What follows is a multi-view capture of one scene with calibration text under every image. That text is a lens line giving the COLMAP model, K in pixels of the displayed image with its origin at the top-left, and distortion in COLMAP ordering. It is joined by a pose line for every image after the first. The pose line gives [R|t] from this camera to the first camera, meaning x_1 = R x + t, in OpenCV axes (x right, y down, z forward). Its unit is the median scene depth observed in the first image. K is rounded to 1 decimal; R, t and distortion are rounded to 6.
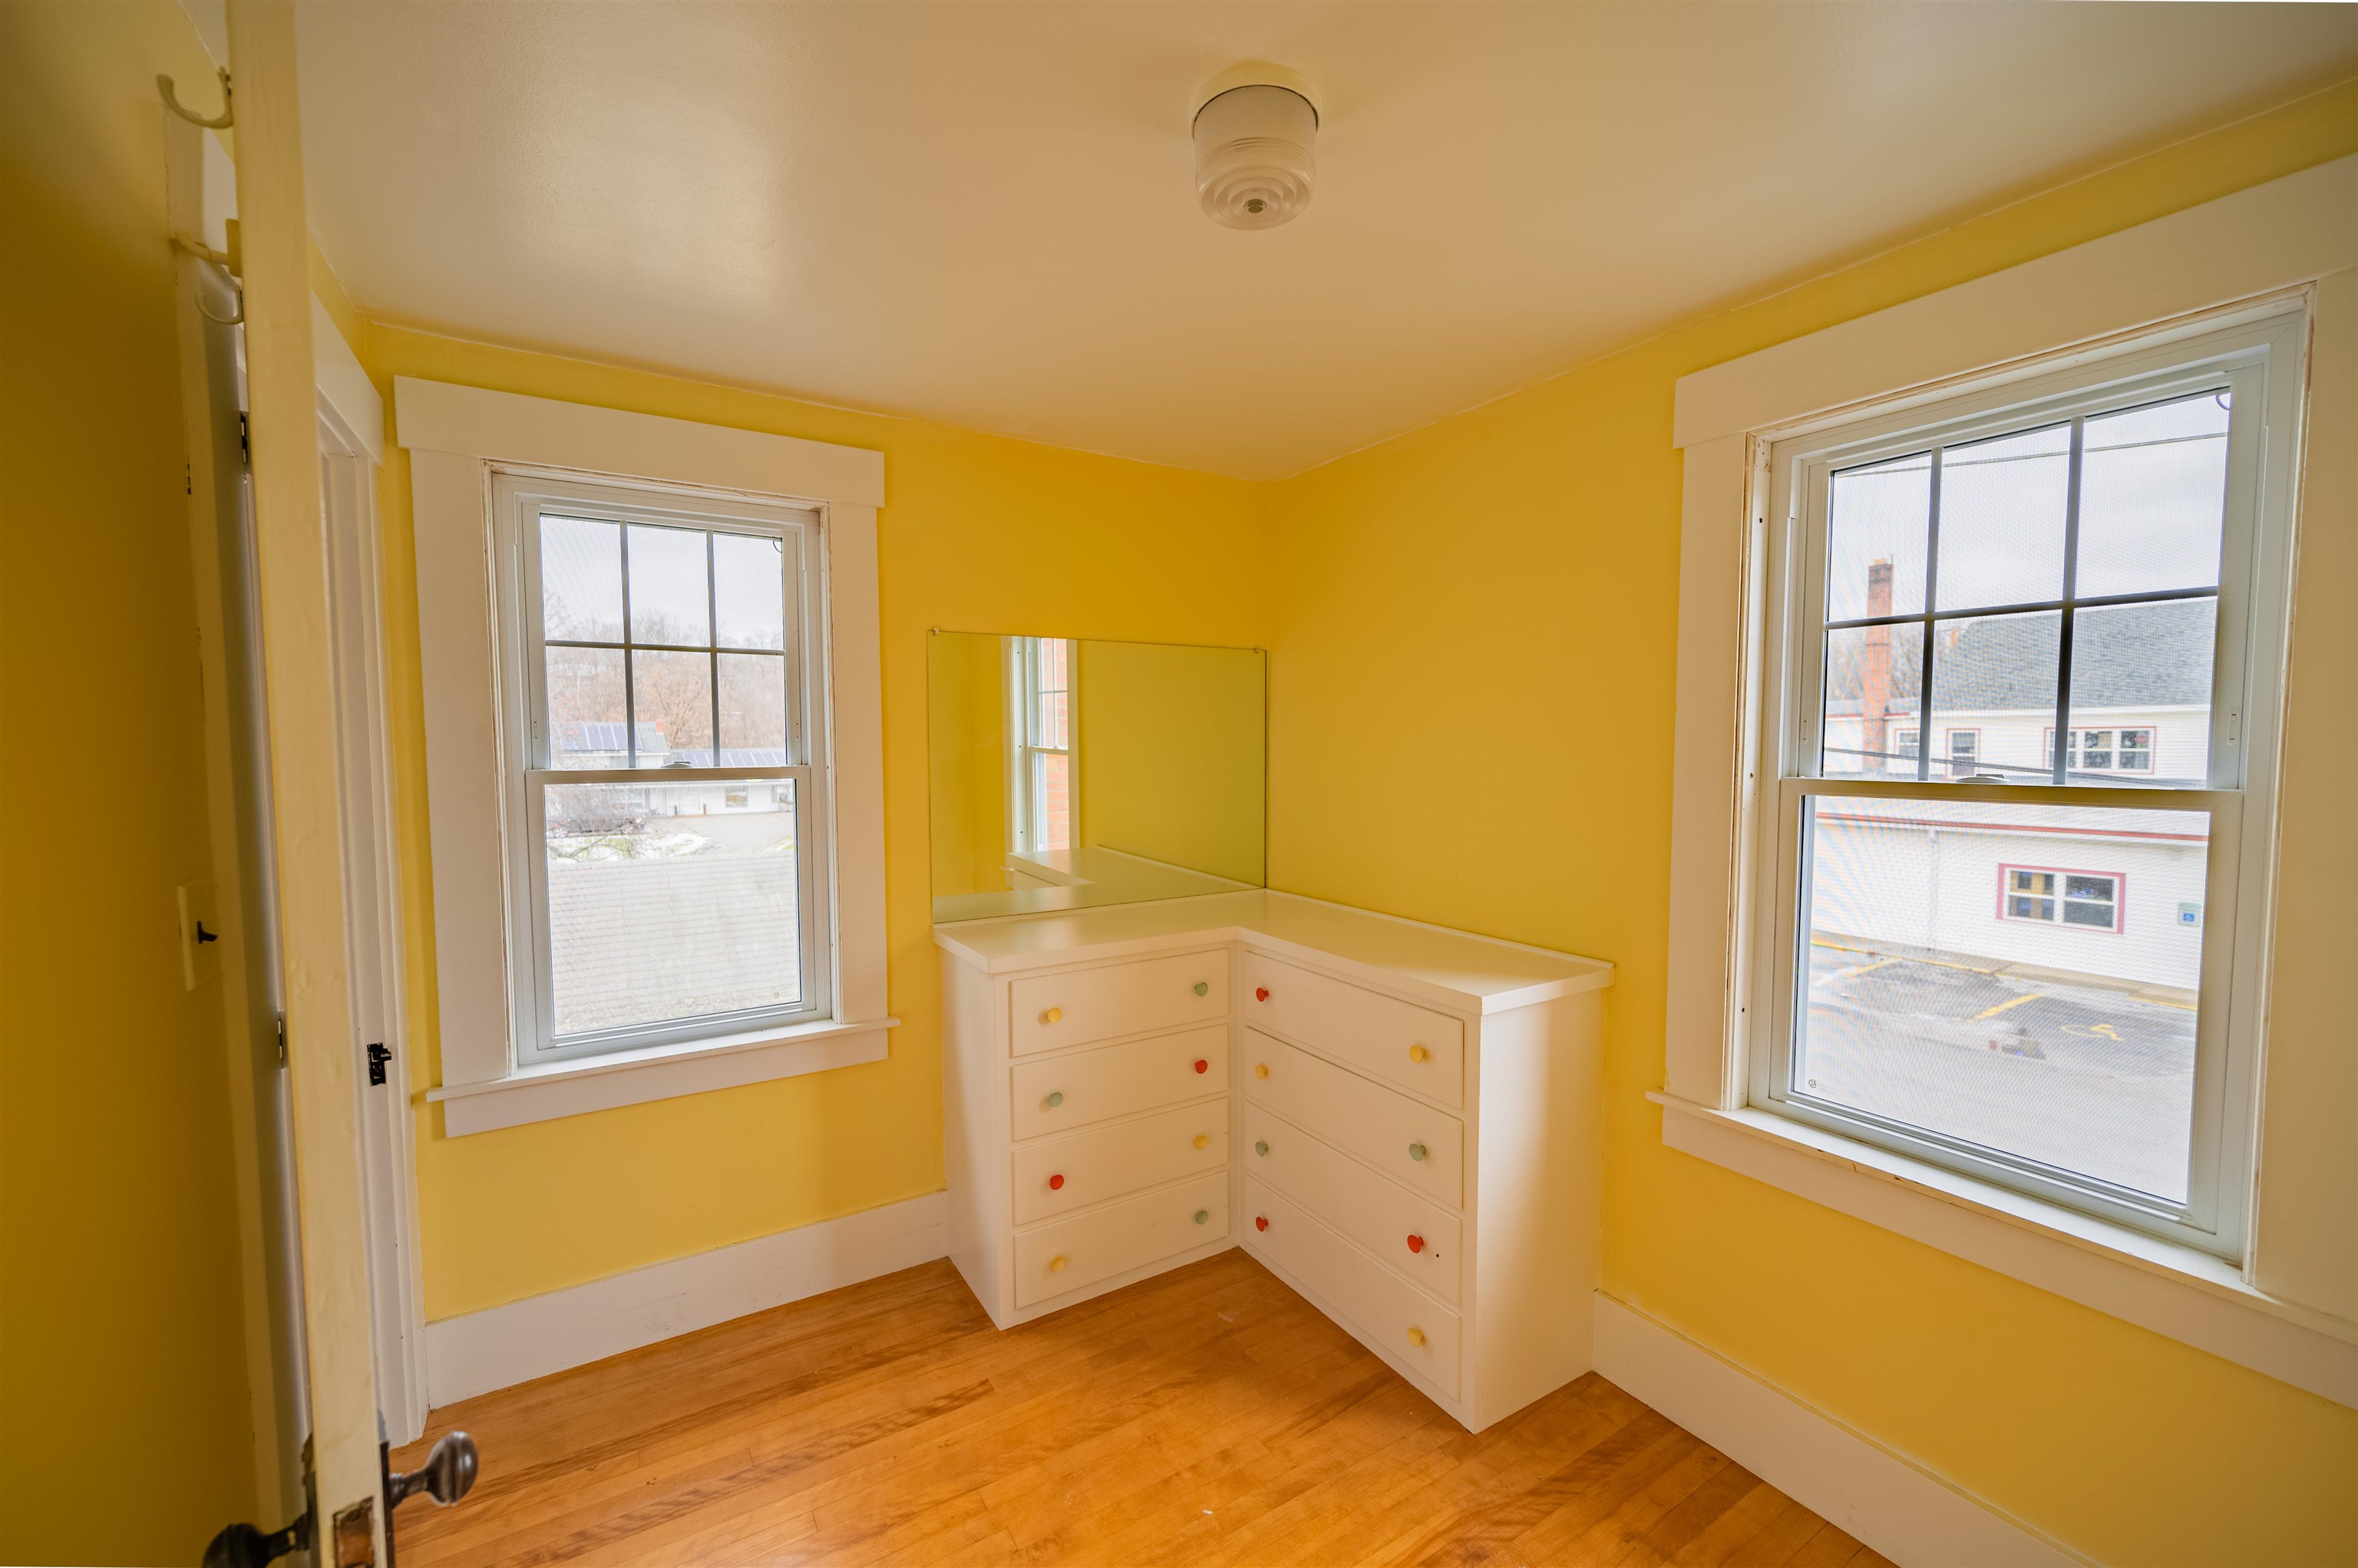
lens RADIAL K [[937.5, 0, 1185.4], [0, 937.5, 792.2], [0, 0, 1]] dist [0.001025, -0.000050]
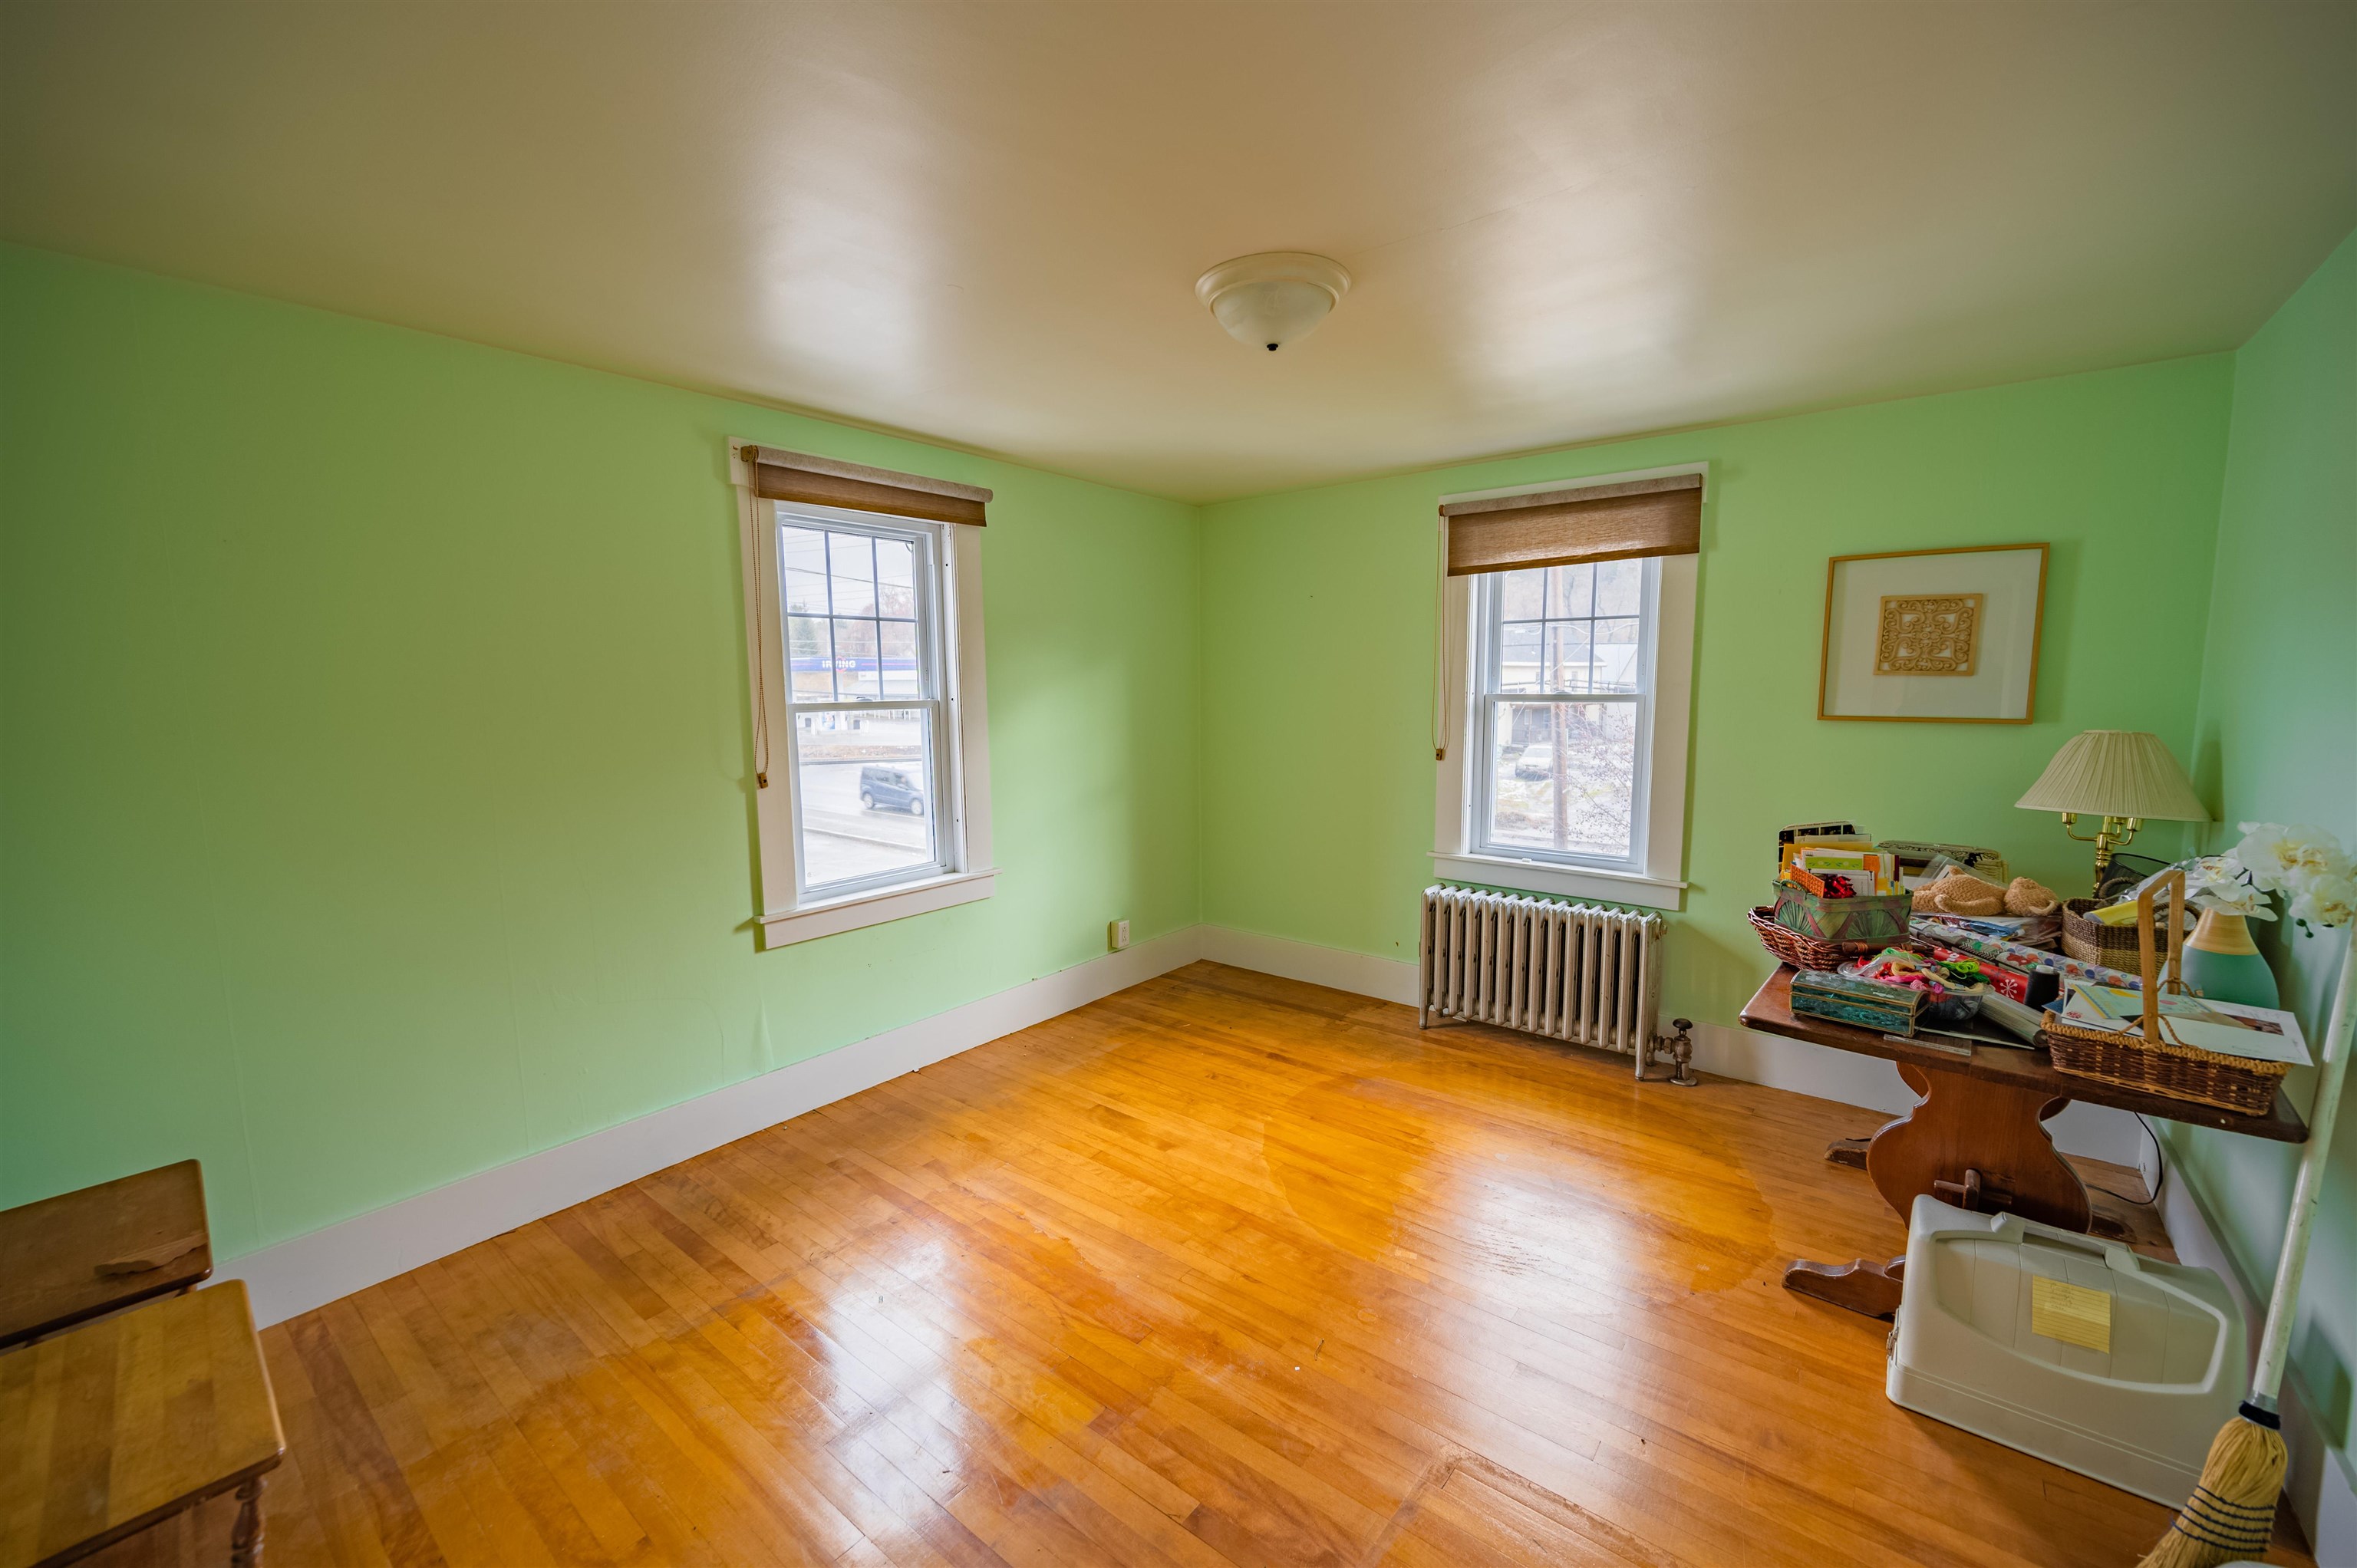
lens RADIAL K [[937.1, 0, 1184.9], [0, 937.1, 792.2], [0, 0, 1]] dist [0.001025, -0.000050]
pose [[0.918507, -0.054393, 0.391645, -0.694980], [0.033267, 0.997612, 0.060531, 0.047699], [-0.394002, -0.042570, 0.918123, -0.575101]]
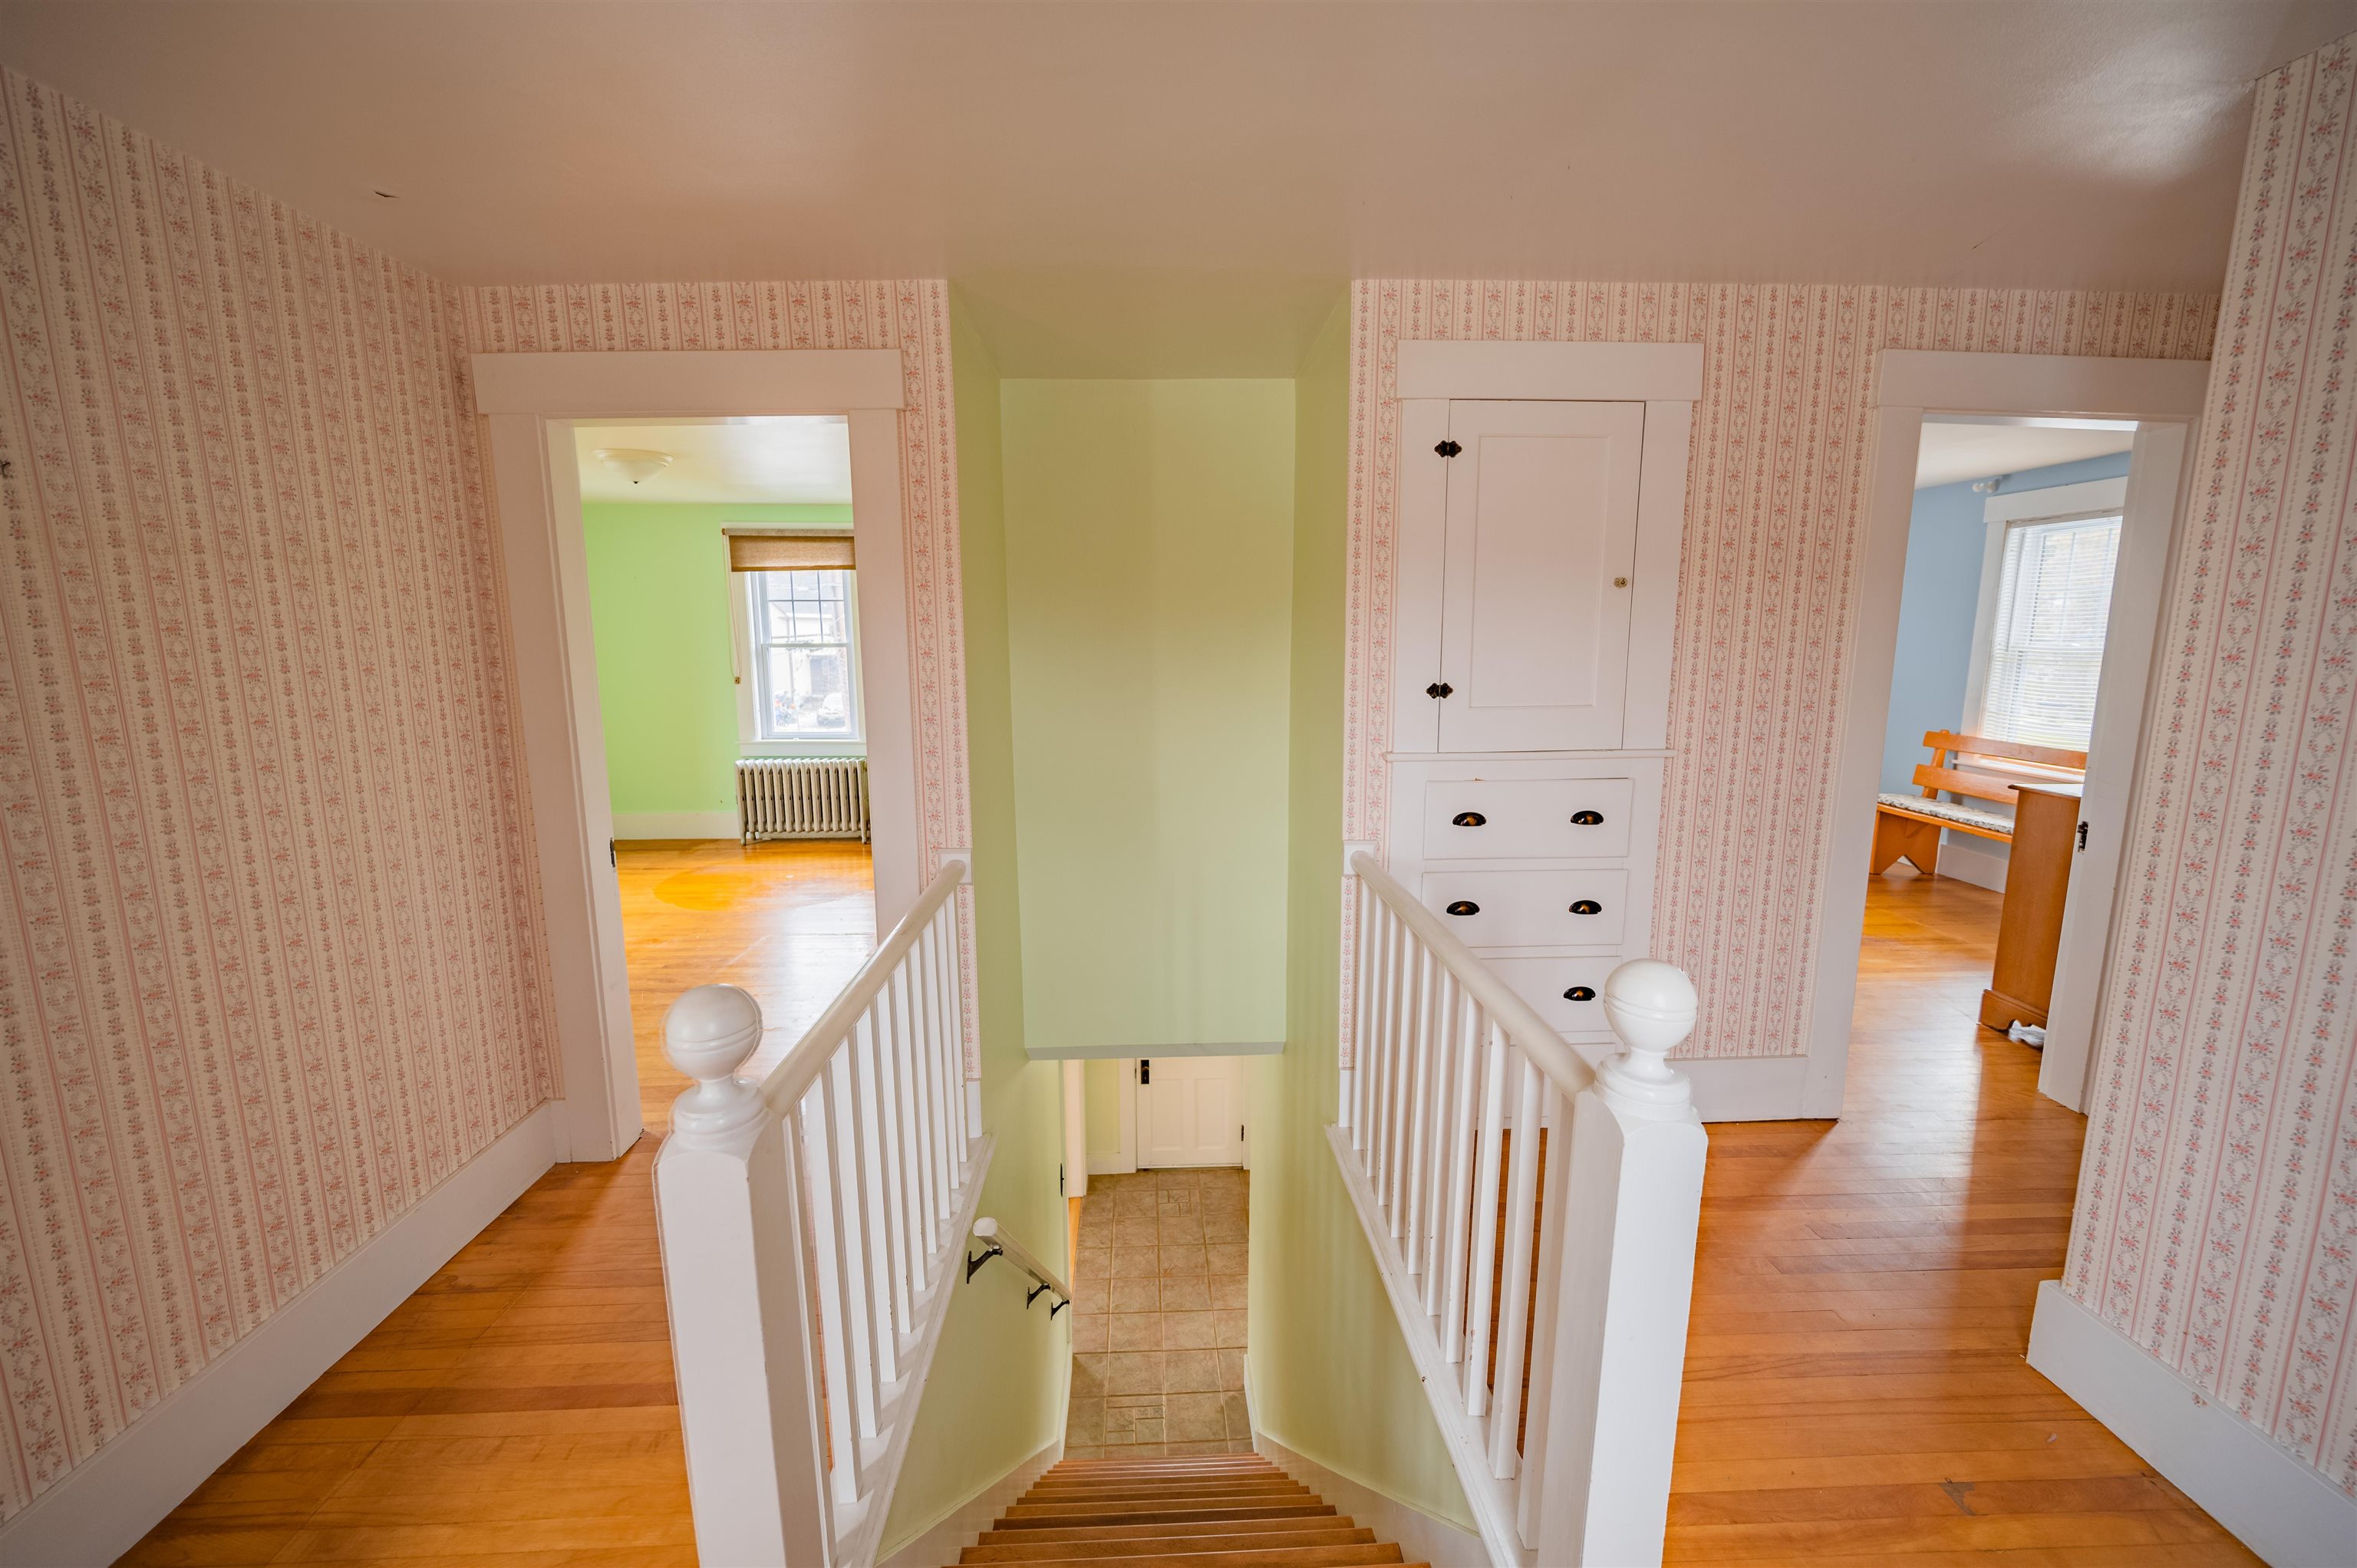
lens RADIAL K [[945.9, 0, 1178.5], [0, 945.9, 784.0], [0, 0, 1]] dist [-0.002547, -0.000123]
pose [[0.447458, -0.146315, 0.882255, -1.614086], [0.056482, 0.989180, 0.135401, 0.100405], [-0.892520, -0.010755, 0.450880, -1.728526]]
